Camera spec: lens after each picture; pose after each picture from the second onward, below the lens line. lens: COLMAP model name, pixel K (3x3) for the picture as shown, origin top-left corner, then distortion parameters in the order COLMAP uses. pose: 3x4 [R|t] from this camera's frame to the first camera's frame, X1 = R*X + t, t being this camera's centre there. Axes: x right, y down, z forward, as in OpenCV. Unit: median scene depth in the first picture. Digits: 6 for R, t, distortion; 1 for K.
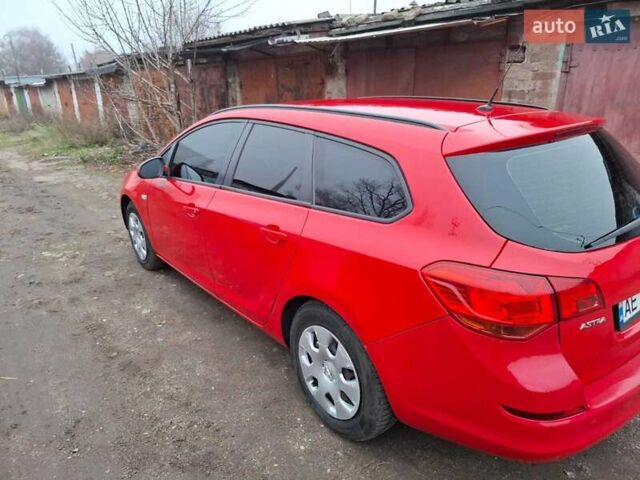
lens RADIAL K [[443.4, 0, 316.8], [0, 443.4, 240.2], [0, 0, 1]] dist [0.049845, -0.051608]
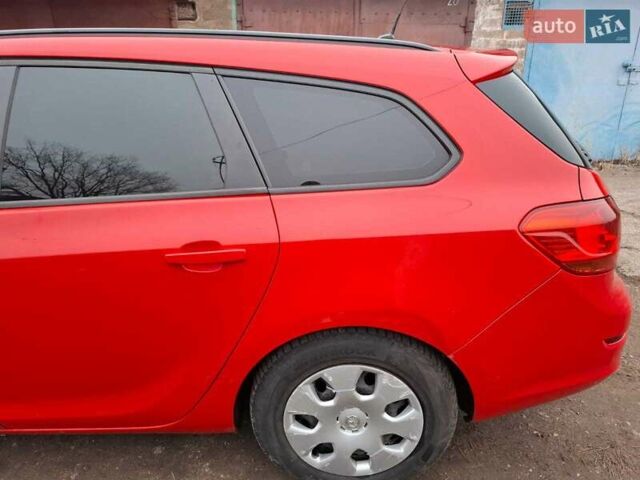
lens RADIAL K [[443.4, 0, 316.8], [0, 443.4, 240.2], [0, 0, 1]] dist [0.049845, -0.051608]
pose [[0.649784, -0.277087, 0.707816, -0.167648], [0.247651, 0.957555, 0.147505, -0.034623], [-0.718645, 0.079445, 0.690824, 0.218395]]
